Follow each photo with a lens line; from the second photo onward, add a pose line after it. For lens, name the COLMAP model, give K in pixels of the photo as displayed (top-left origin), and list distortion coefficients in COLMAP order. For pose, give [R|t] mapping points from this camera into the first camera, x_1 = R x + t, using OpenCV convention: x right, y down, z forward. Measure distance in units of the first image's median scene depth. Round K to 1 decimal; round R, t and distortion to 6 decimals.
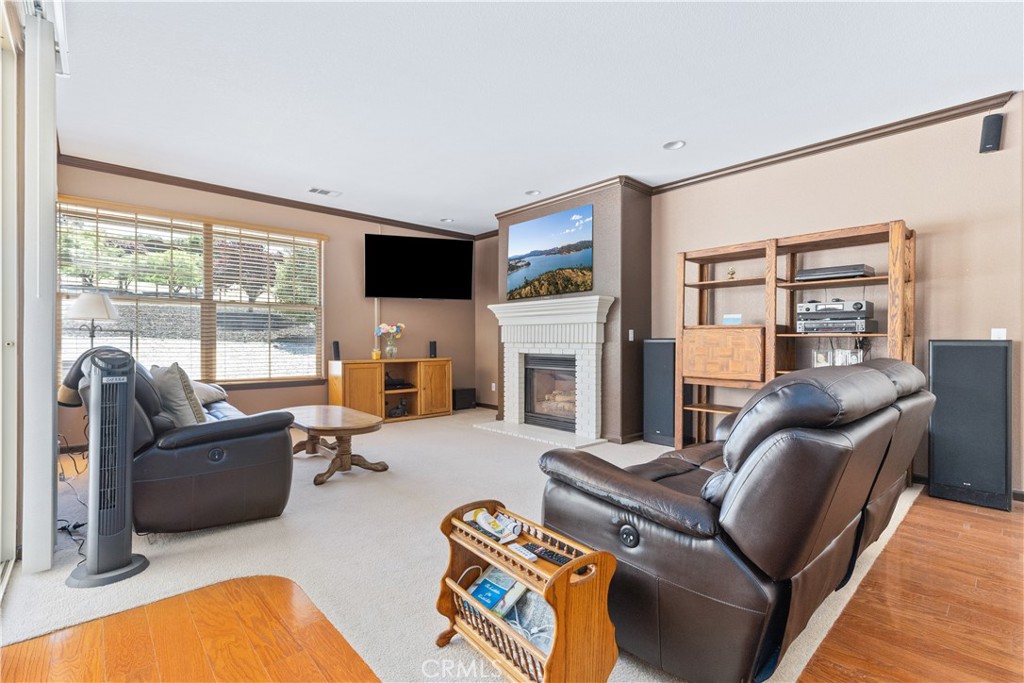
lens RADIAL K [[461.6, 0, 512.0], [0, 461.6, 341.5], [0, 0, 1]] dist [-0.000773, 0.000201]
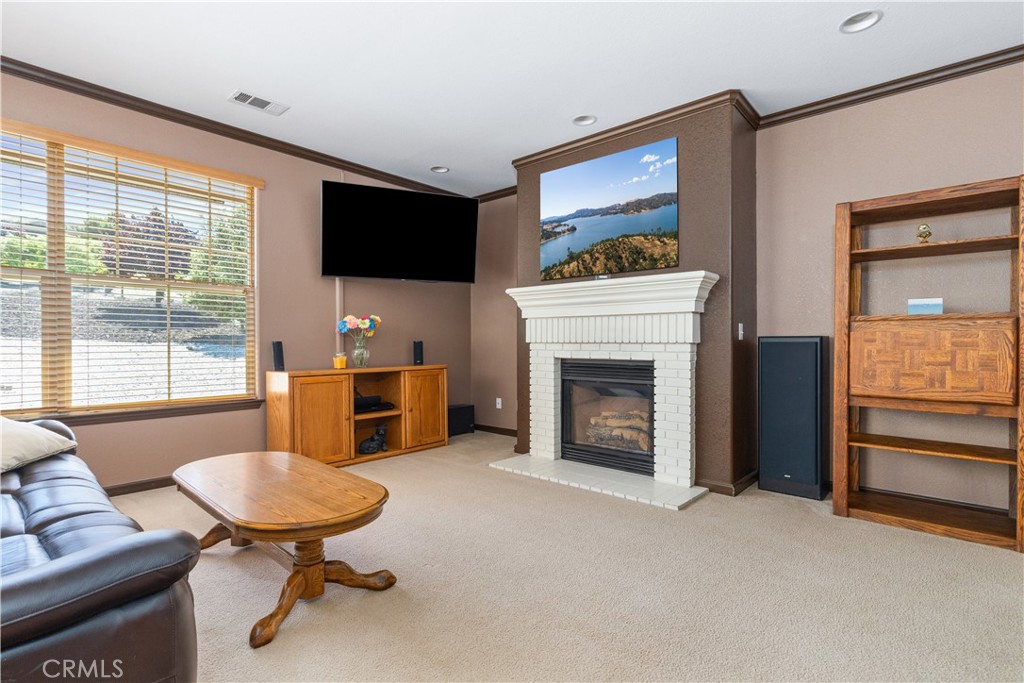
lens RADIAL K [[482.4, 0, 512.0], [0, 482.4, 341.5], [0, 0, 1]] dist [0.001858, -0.000202]
pose [[0.993856, -0.002670, 0.110653, -0.129175], [0.002679, 0.999996, 0.000074, -0.000024], [-0.110653, 0.000223, 0.993859, 0.286452]]
